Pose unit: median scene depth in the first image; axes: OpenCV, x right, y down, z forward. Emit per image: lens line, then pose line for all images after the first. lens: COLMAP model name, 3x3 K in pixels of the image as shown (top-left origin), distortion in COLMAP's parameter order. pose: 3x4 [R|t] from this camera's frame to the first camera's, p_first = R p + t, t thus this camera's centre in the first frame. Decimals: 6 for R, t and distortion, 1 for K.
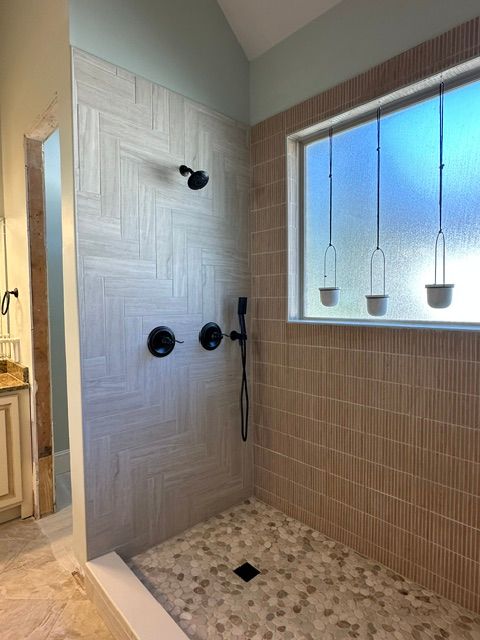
lens RADIAL K [[371.6, 0, 236.3], [0, 371.6, 320.6], [0, 0, 1]] dist [0.002726, 0.000986]
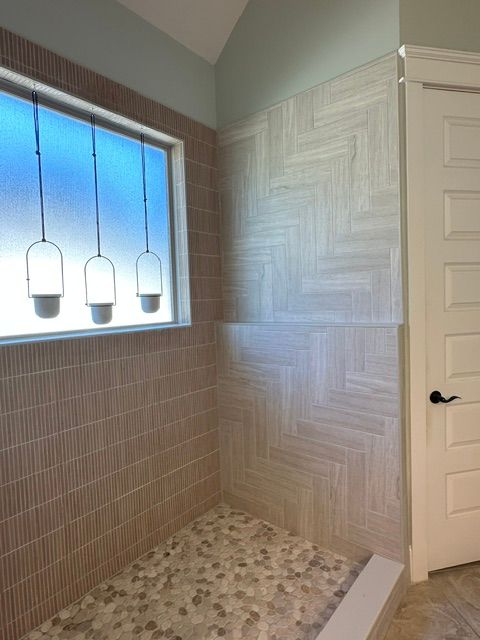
lens RADIAL K [[371.6, 0, 236.3], [0, 371.6, 320.6], [0, 0, 1]] dist [0.002726, 0.000986]
pose [[-0.128210, -0.039828, 0.990947, -0.606218], [0.091983, 0.994409, 0.051868, -0.038326], [-0.987472, 0.097801, -0.123830, 0.729999]]
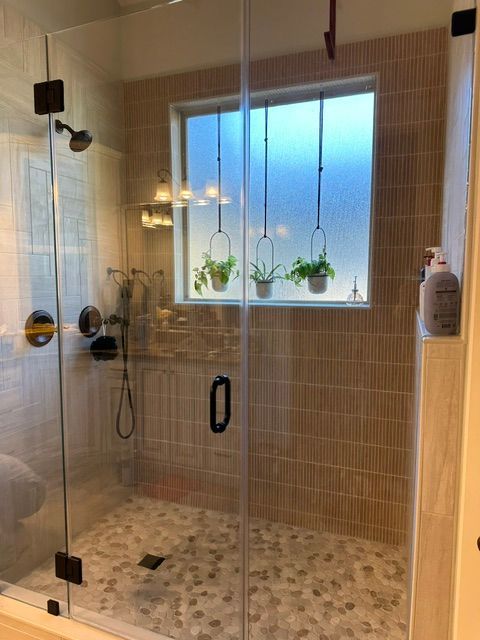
lens RADIAL K [[447.8, 0, 238.3], [0, 447.8, 324.5], [0, 0, 1]] dist [0.063828, -0.071149]
pose [[0.897128, -0.032937, 0.440542, -0.253845], [0.014479, 0.998873, 0.045194, 0.008281], [-0.441534, -0.034166, 0.896594, -0.129192]]
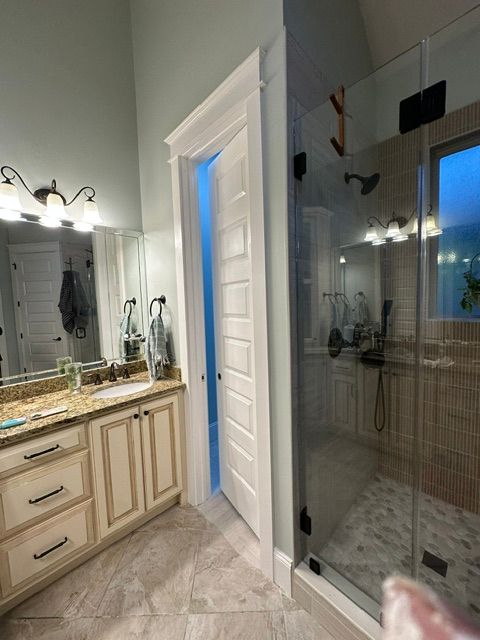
lens RADIAL K [[254.7, 0, 240.0], [0, 254.7, 320.0], [0, 0, 1]] dist [0.000371, -0.000188]
pose [[0.999274, -0.026761, 0.027126, -0.487226], [0.026244, 0.999470, 0.019251, -0.028450], [-0.027627, -0.018525, 0.999447, 0.300971]]
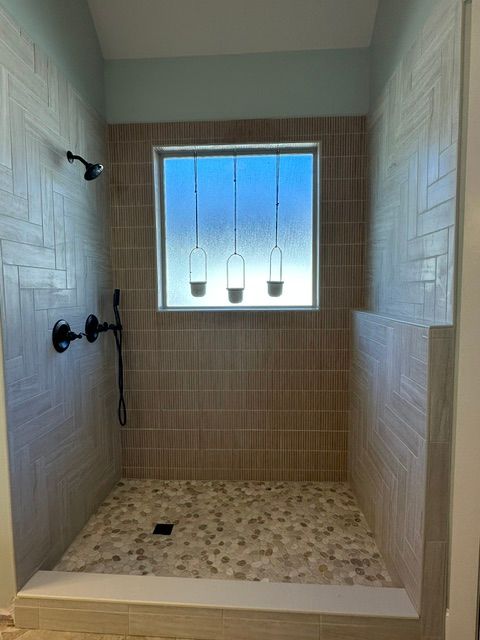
lens RADIAL K [[371.6, 0, 236.3], [0, 371.6, 320.6], [0, 0, 1]] dist [0.002726, 0.000986]
pose [[0.723741, -0.053373, 0.688004, -0.533467], [0.041673, 0.998565, 0.033628, 0.004476], [-0.688812, 0.004333, 0.724927, 0.012032]]
